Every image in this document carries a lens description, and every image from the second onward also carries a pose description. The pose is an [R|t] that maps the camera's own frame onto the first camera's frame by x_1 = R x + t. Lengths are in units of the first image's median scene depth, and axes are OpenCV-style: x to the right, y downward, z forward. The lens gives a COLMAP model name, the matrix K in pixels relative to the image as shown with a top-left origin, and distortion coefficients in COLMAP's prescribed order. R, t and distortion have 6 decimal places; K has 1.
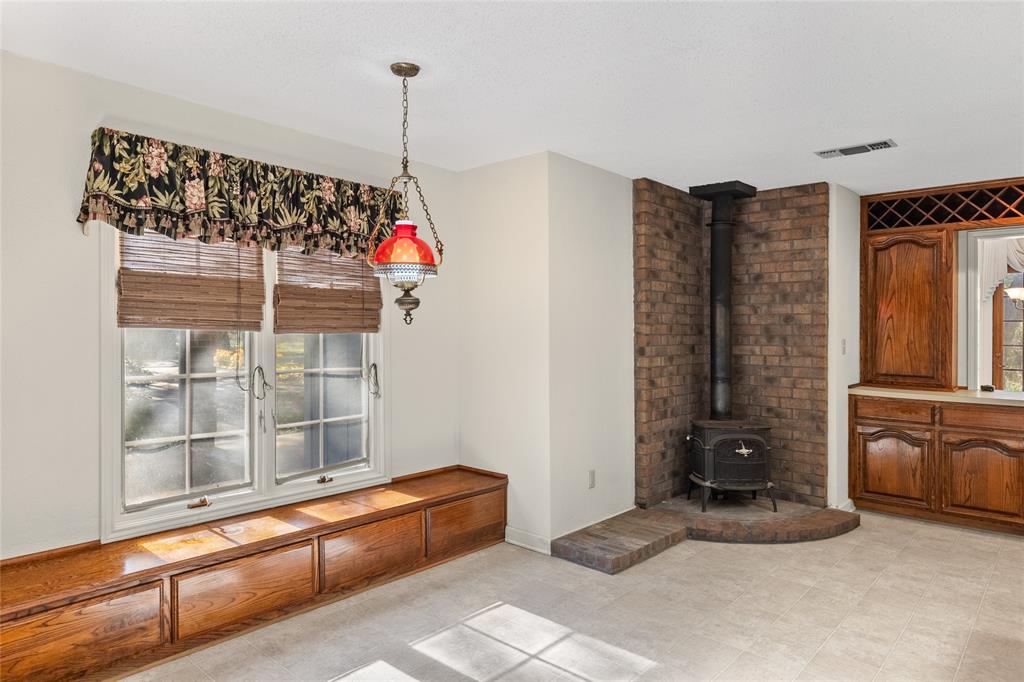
lens RADIAL K [[628.0, 0, 508.4], [0, 628.0, 334.9], [0, 0, 1]] dist [0.002403, -0.000395]
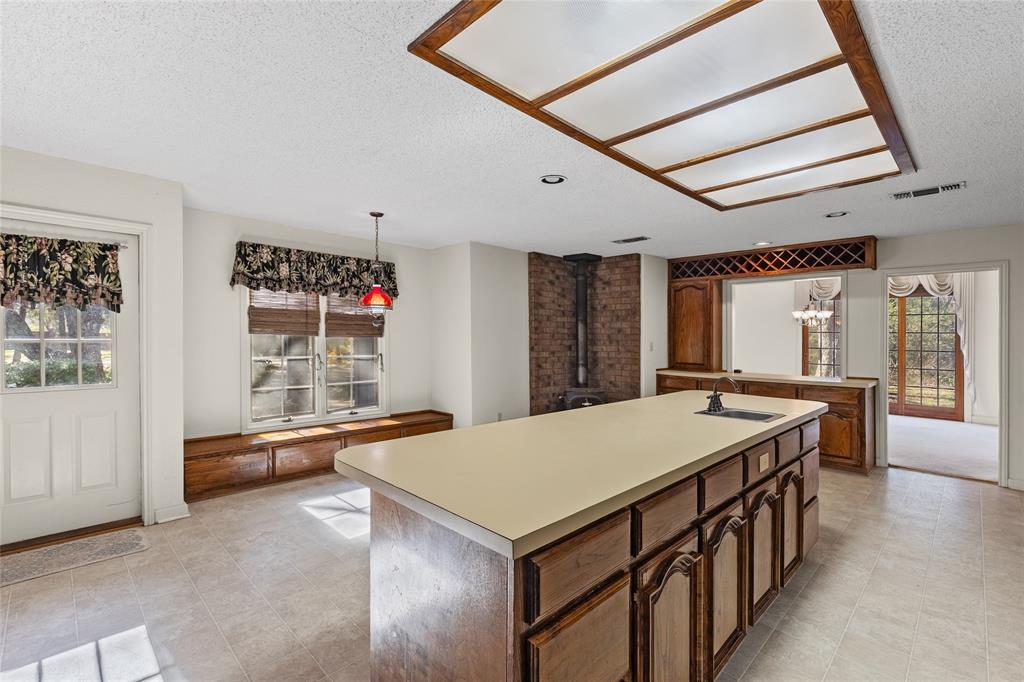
lens RADIAL K [[461.5, 0, 505.6], [0, 461.5, 349.7], [0, 0, 1]] dist [0.002180, -0.000473]
pose [[0.998167, 0.006385, -0.060177, 0.217876], [-0.005135, 0.999768, 0.020896, 0.002584], [0.060296, -0.020549, 0.997969, -0.324273]]
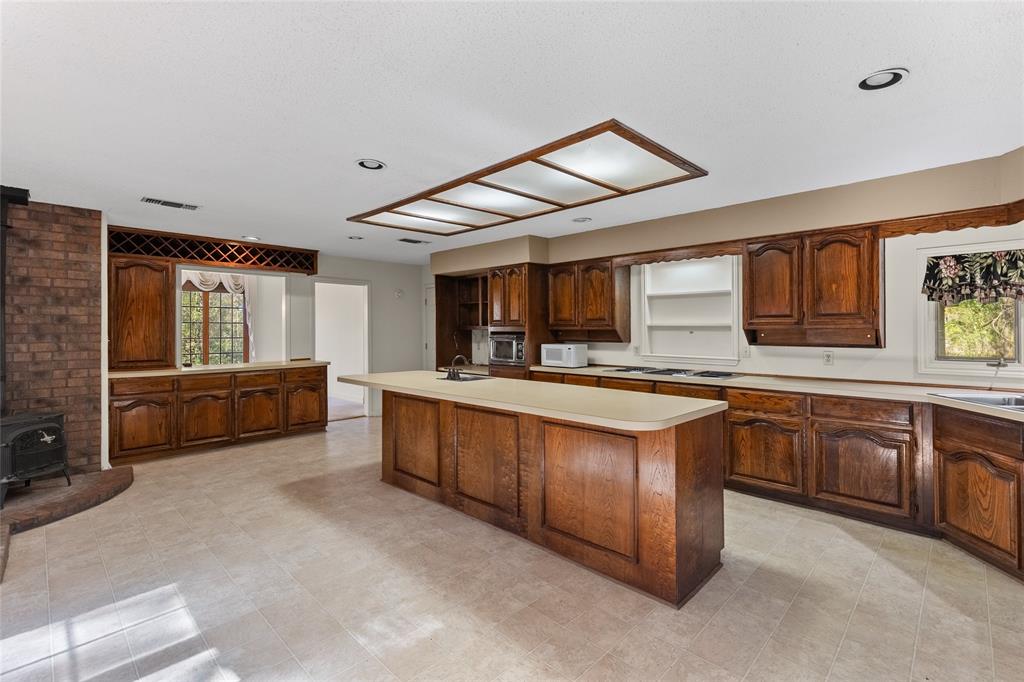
lens RADIAL K [[461.5, 0, 519.4], [0, 461.5, 335.2], [0, 0, 1]] dist [0.002180, -0.000473]
pose [[0.024484, -0.019192, 0.999516, -0.407217], [0.009323, 0.999777, 0.018968, -0.004454], [-0.999657, 0.008854, 0.024657, 0.145791]]
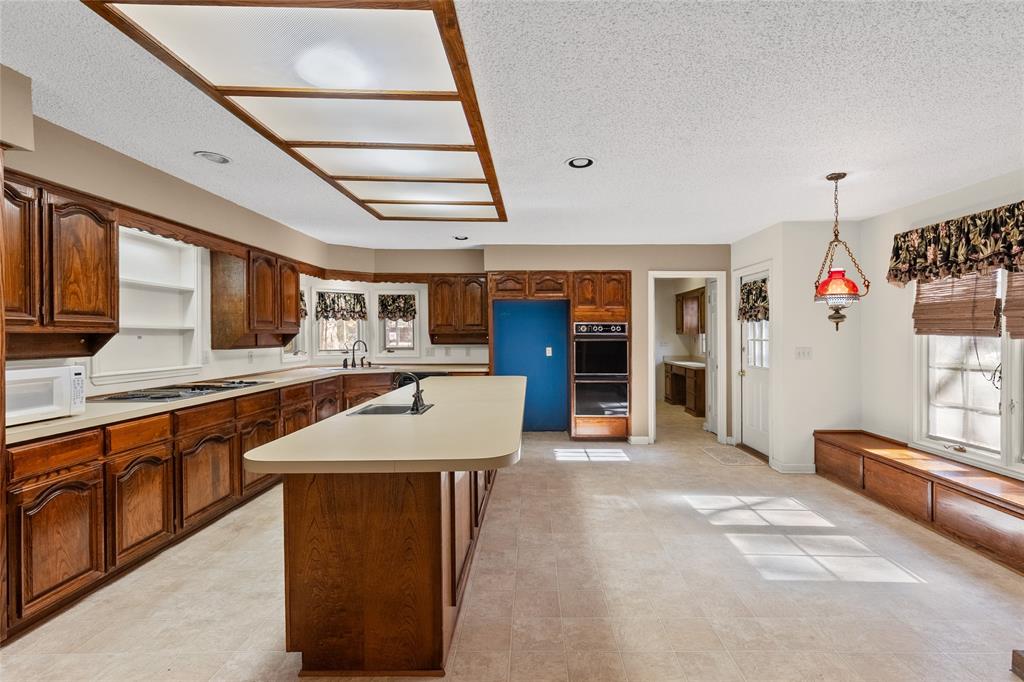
lens RADIAL K [[461.5, 0, 534.7], [0, 461.5, 338.4], [0, 0, 1]] dist [0.002180, -0.000473]
pose [[-0.741229, -0.004011, -0.671241, 0.735965], [-0.012375, 0.999894, 0.007690, 0.002643], [0.671138, 0.014006, -0.741200, 0.807798]]
